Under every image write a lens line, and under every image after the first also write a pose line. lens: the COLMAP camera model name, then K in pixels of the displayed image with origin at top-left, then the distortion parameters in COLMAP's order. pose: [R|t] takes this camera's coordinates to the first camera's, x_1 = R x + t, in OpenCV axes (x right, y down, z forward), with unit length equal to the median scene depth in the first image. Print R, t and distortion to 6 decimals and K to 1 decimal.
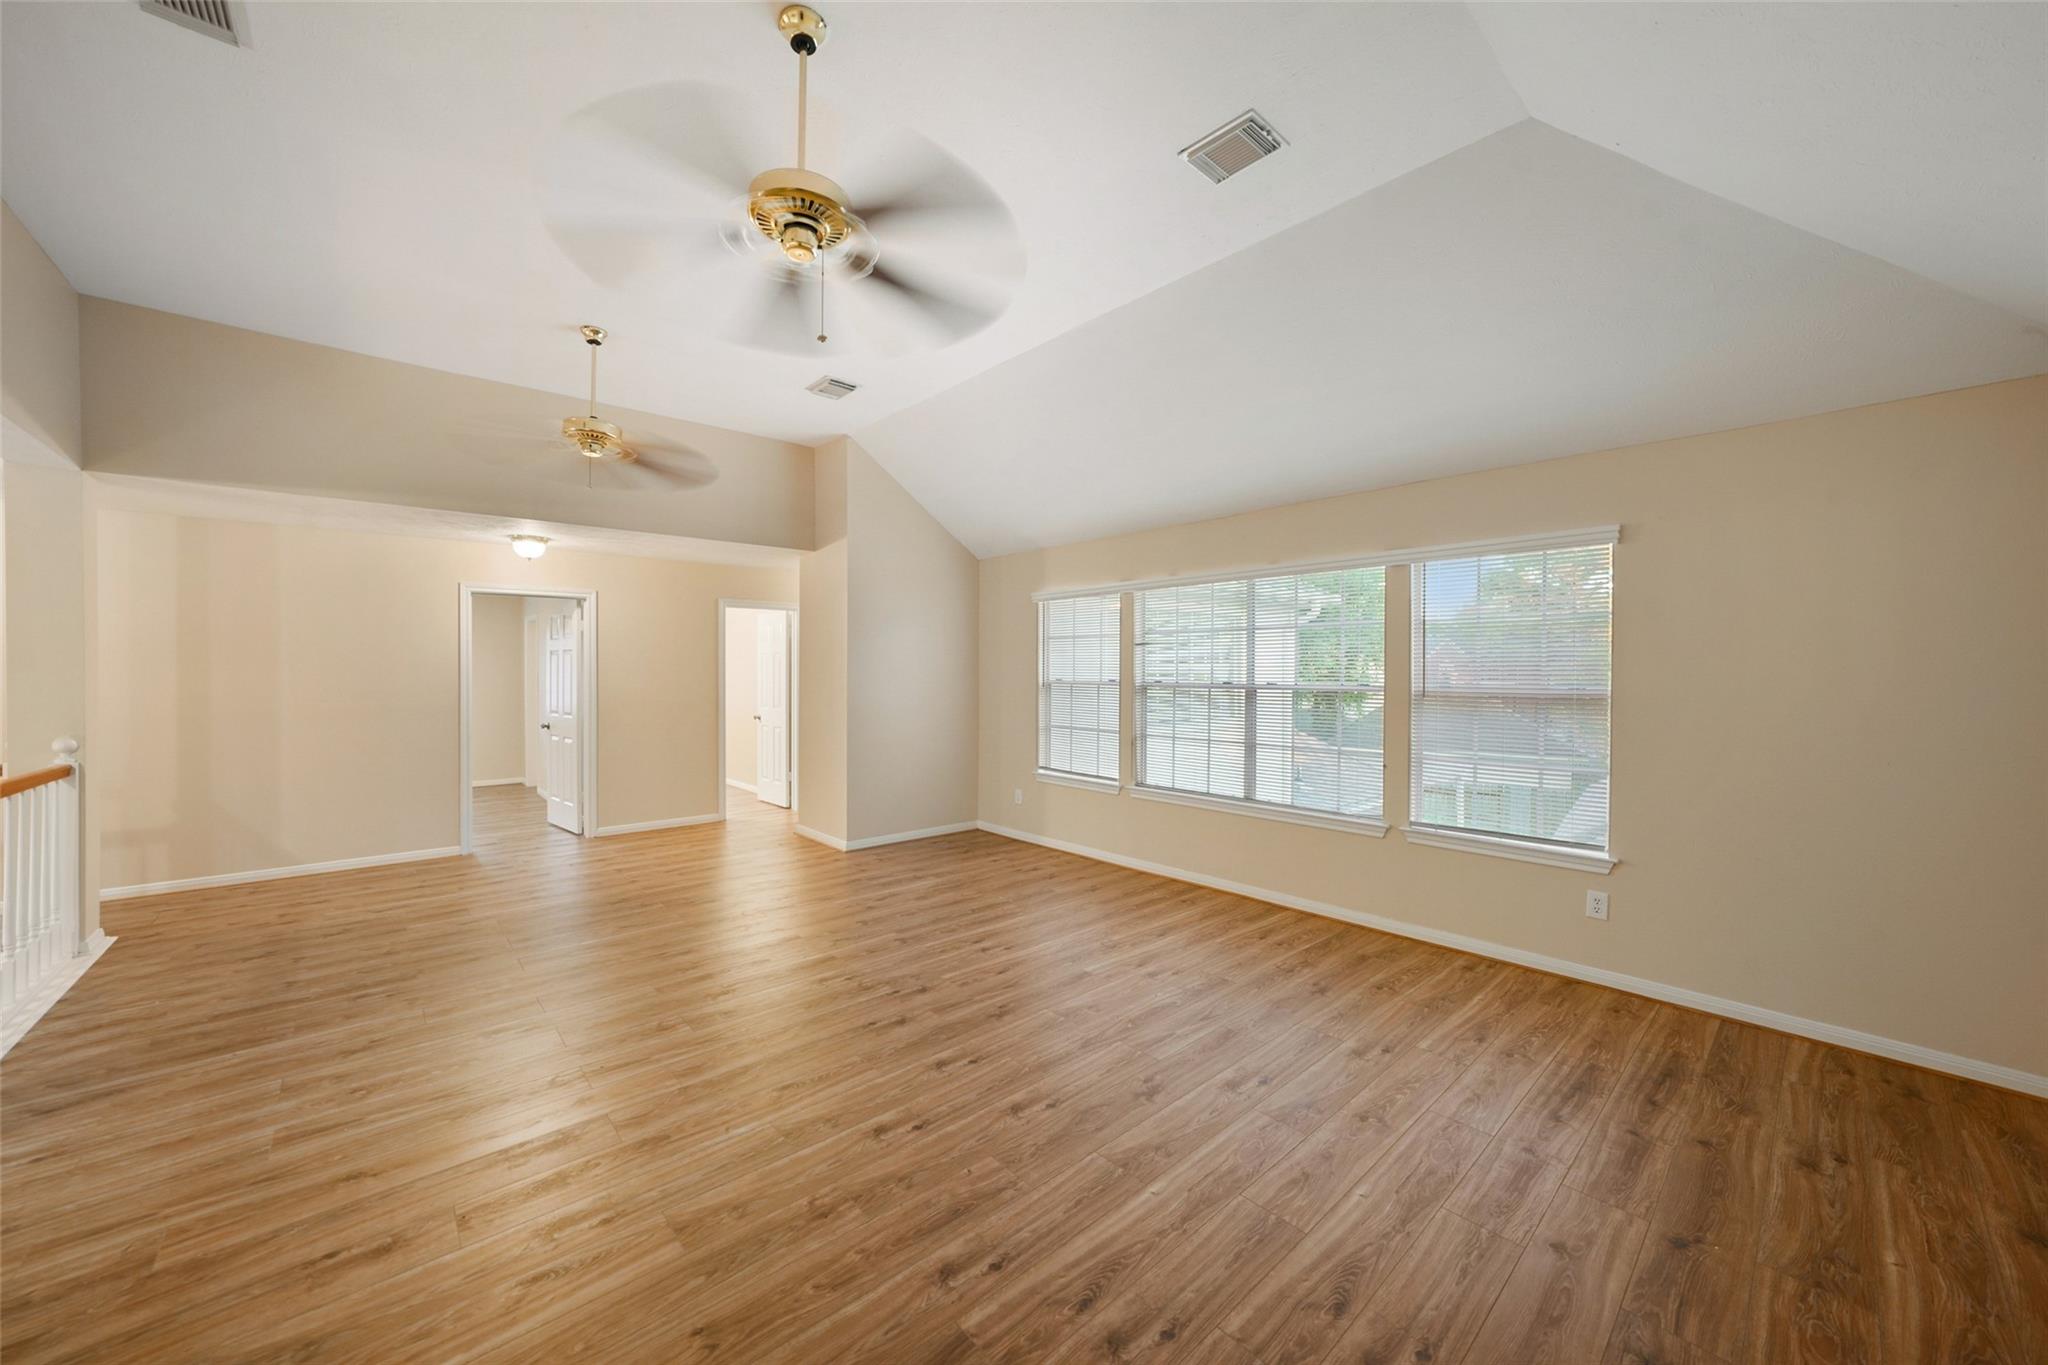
lens RADIAL K [[752.6, 0, 1014.7], [0, 752.6, 675.3], [0, 0, 1]] dist [-0.027585, 0.005995]
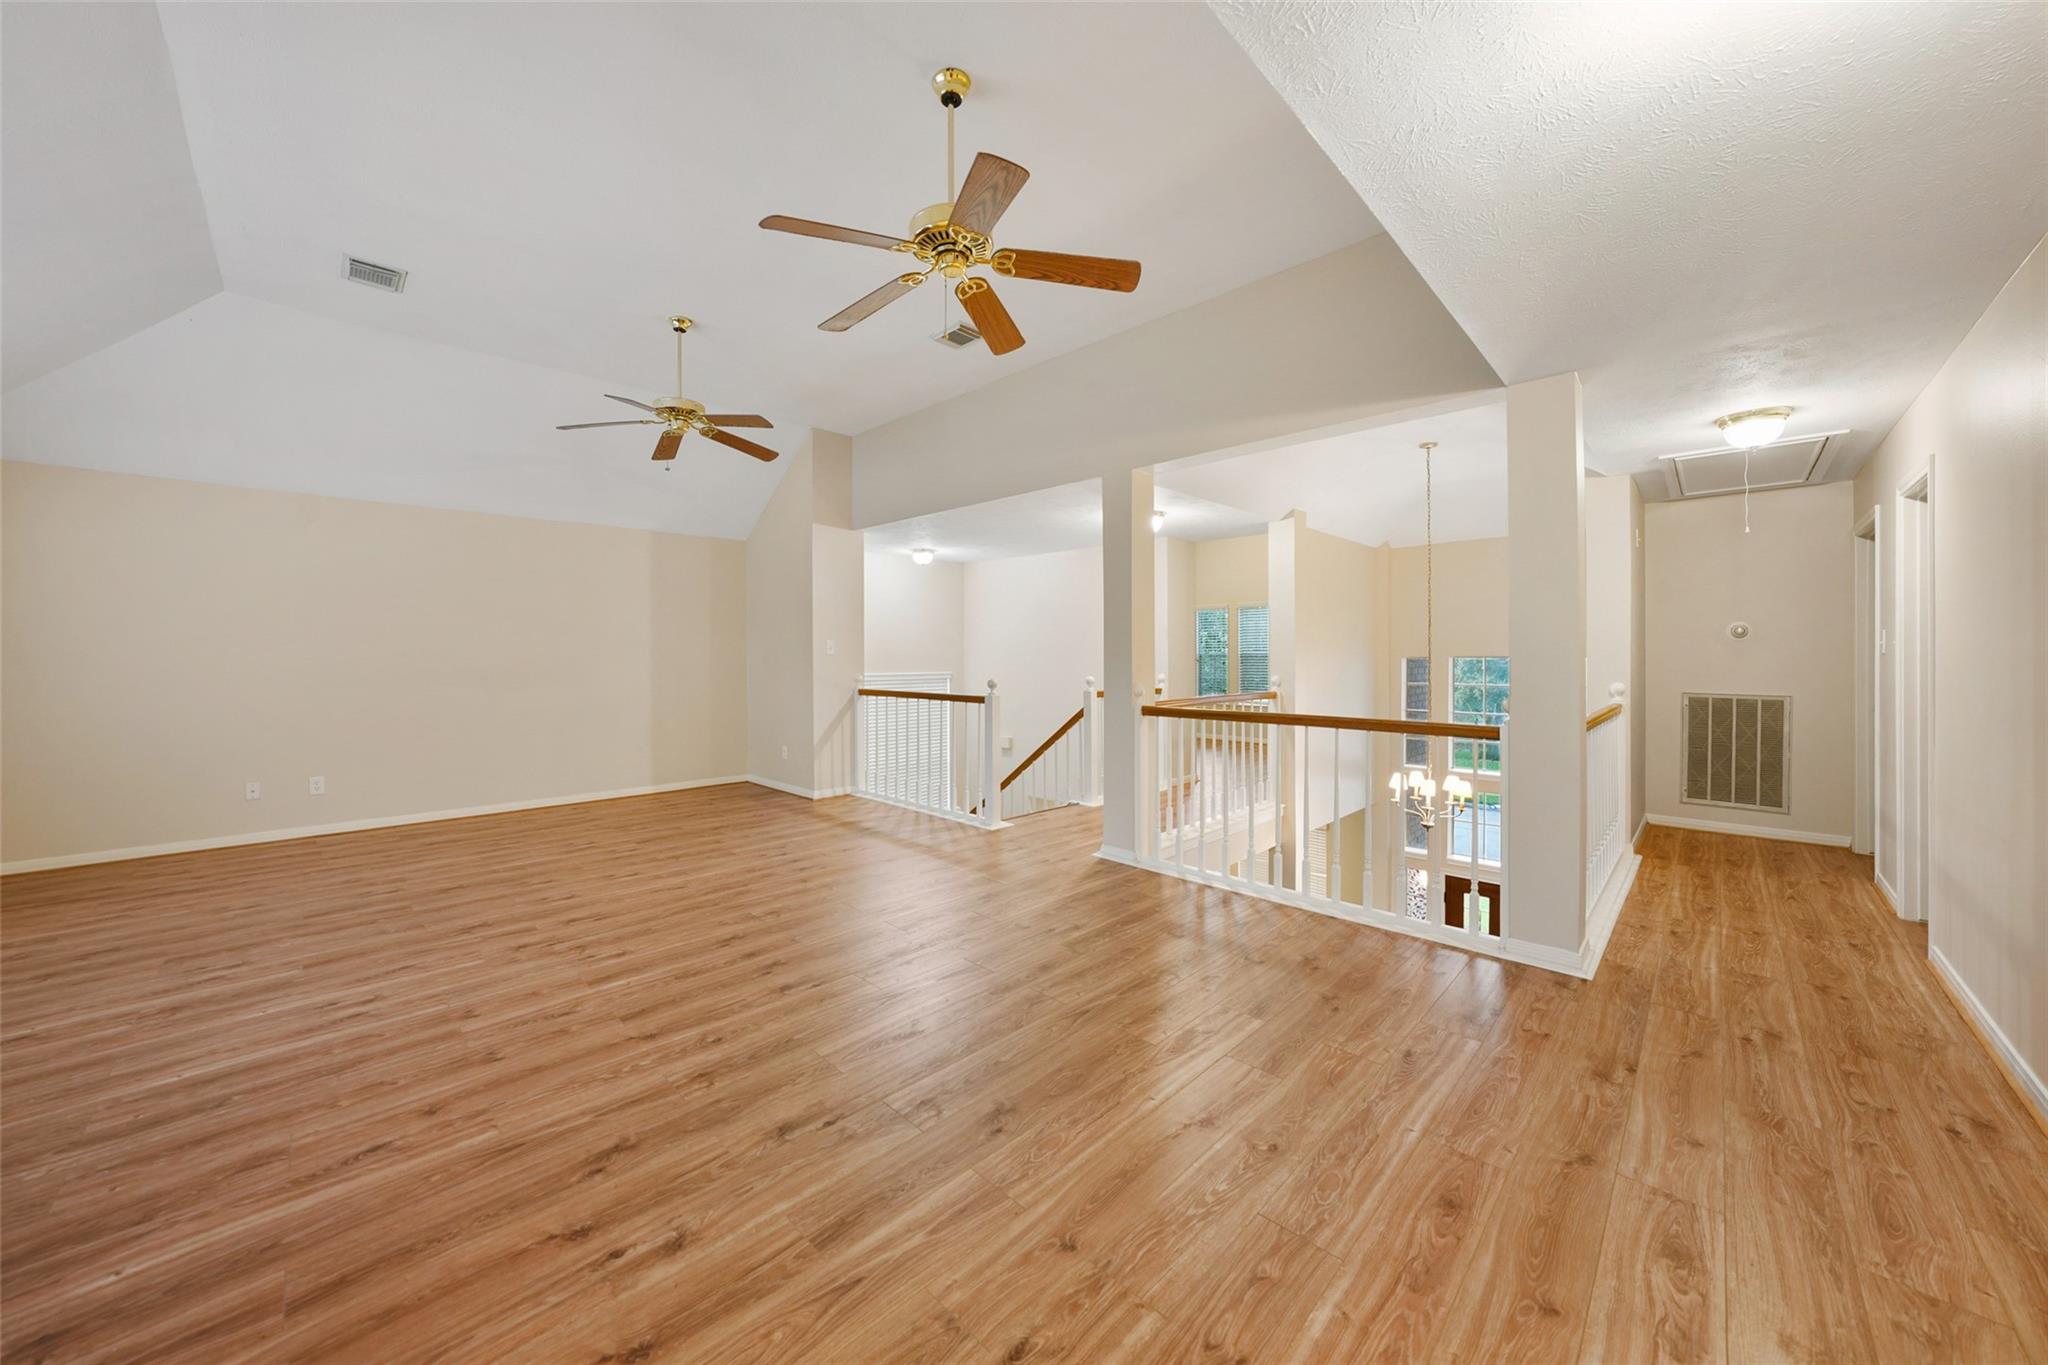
lens RADIAL K [[716.6, 0, 1020.1], [0, 716.6, 651.4], [0, 0, 1]] dist [-0.031774, 0.007843]
pose [[-0.997449, 0.000602, -0.071383, -0.749550], [0.000956, 0.999987, -0.004925, 0.039393], [0.071380, -0.004980, -0.997437, 2.080559]]
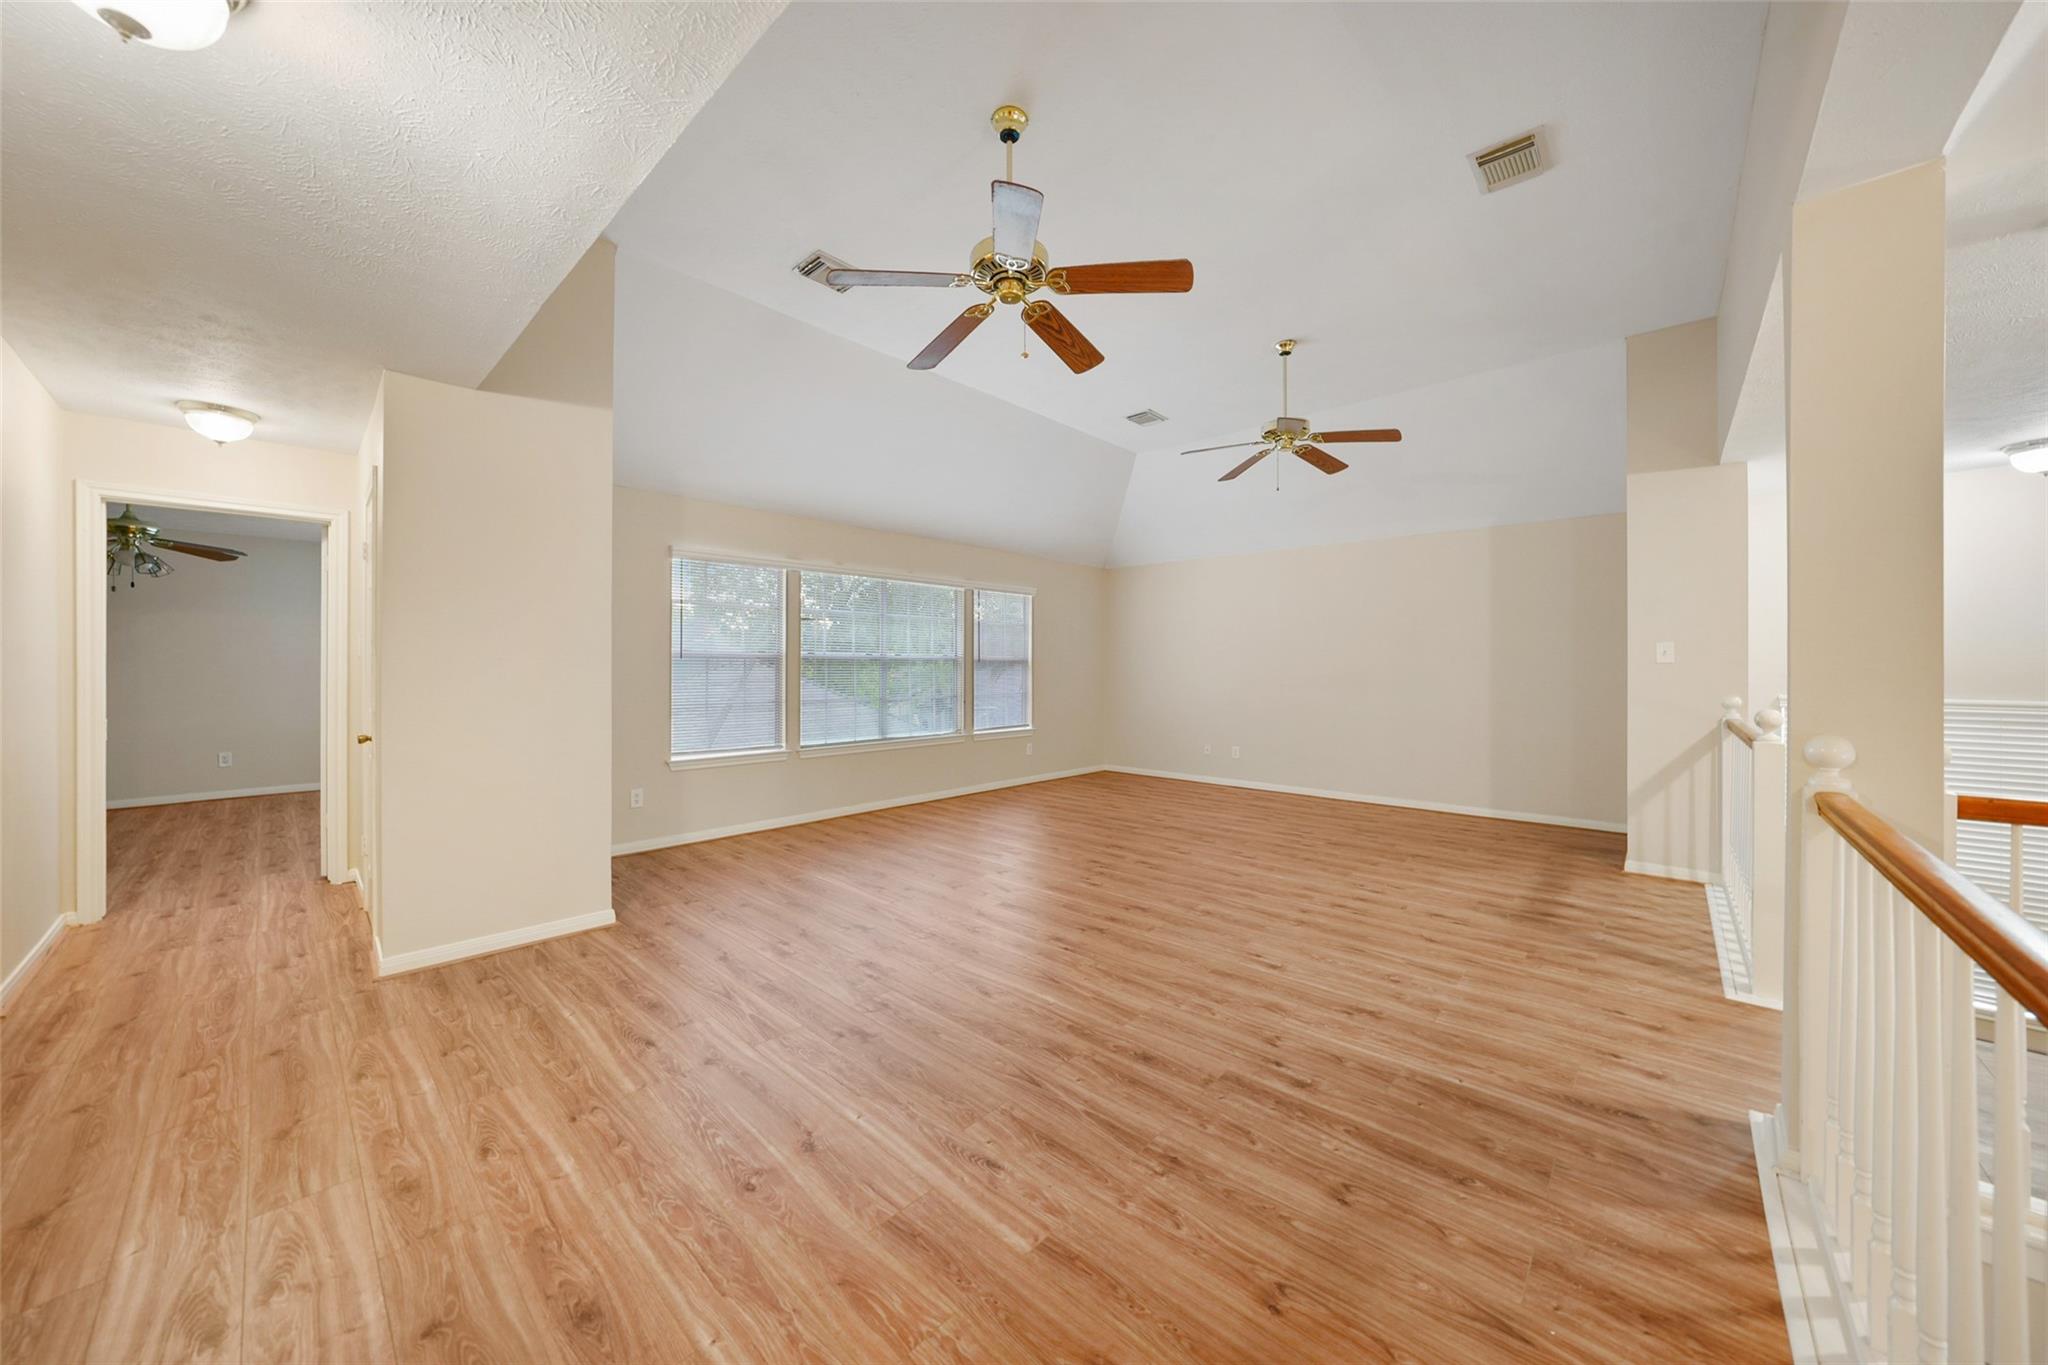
lens RADIAL K [[716.6, 0, 1020.1], [0, 716.6, 651.4], [0, 0, 1]] dist [-0.031774, 0.007843]
pose [[-0.109084, 0.016830, 0.993890, -1.565446], [-0.003276, 0.999845, -0.017291, 0.040090], [-0.994027, -0.005142, -0.109012, 1.370789]]
